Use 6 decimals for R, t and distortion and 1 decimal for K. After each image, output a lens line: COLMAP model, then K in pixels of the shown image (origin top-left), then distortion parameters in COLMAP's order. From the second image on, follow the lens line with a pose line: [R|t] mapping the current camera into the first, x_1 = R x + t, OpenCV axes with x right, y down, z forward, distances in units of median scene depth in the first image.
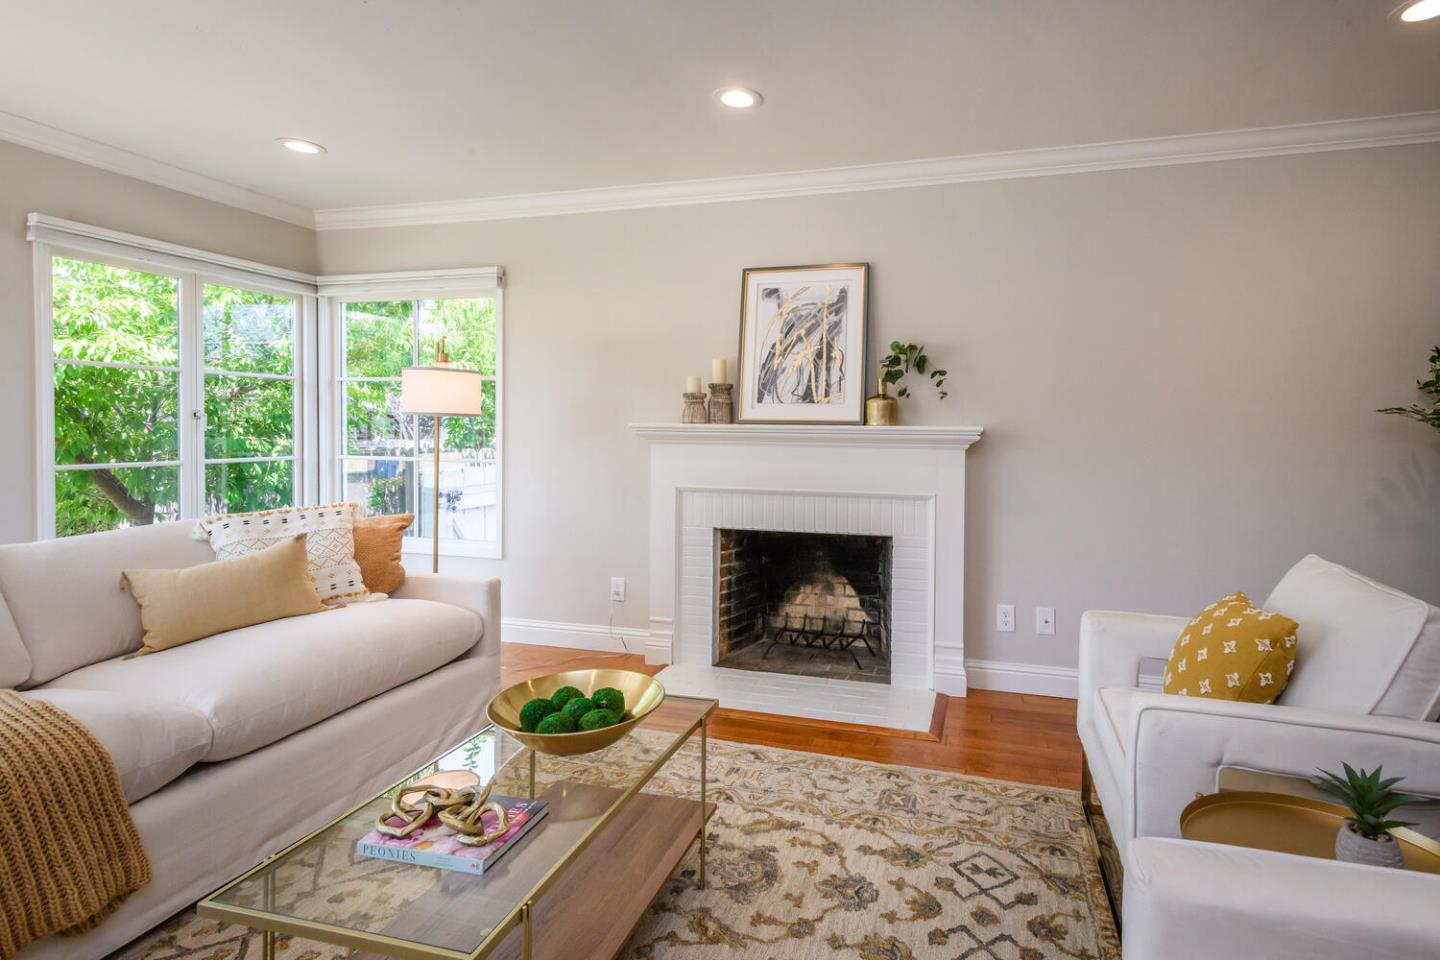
lens RADIAL K [[696.0, 0, 799.9], [0, 696.0, 447.4], [0, 0, 1]] dist [0.010683, -0.000828]
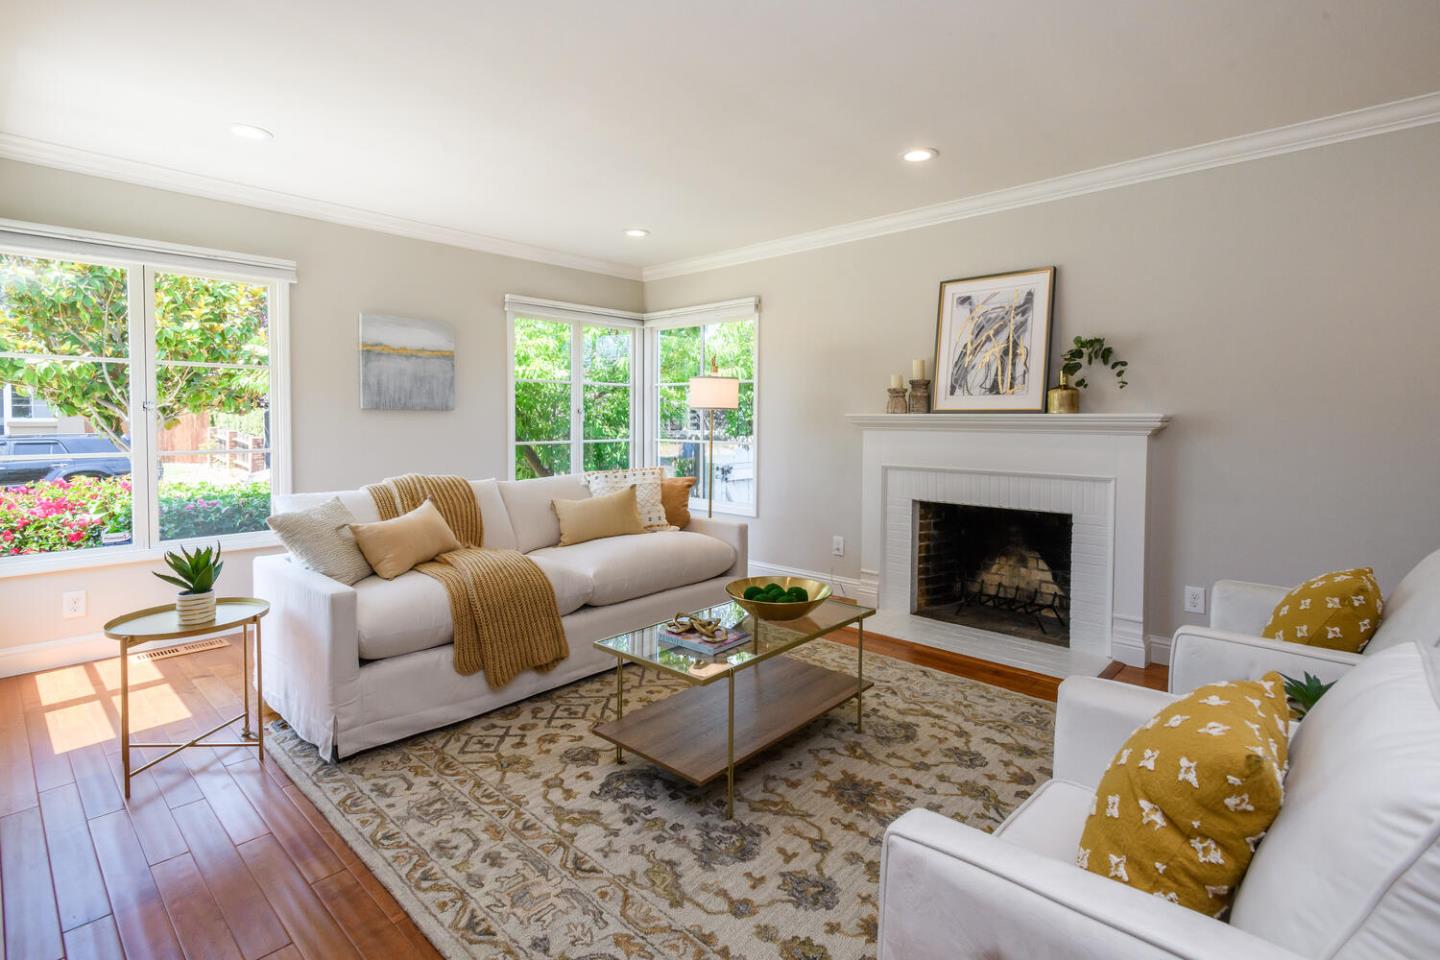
lens RADIAL K [[684.0, 0, 722.5], [0, 684.0, 452.0], [0, 0, 1]] dist [0.010193, -0.000016]
pose [[0.882428, 0.016322, -0.470163, 0.148435], [-0.007890, 0.999771, 0.019898, 0.012097], [0.470380, -0.013849, 0.882355, -0.209345]]
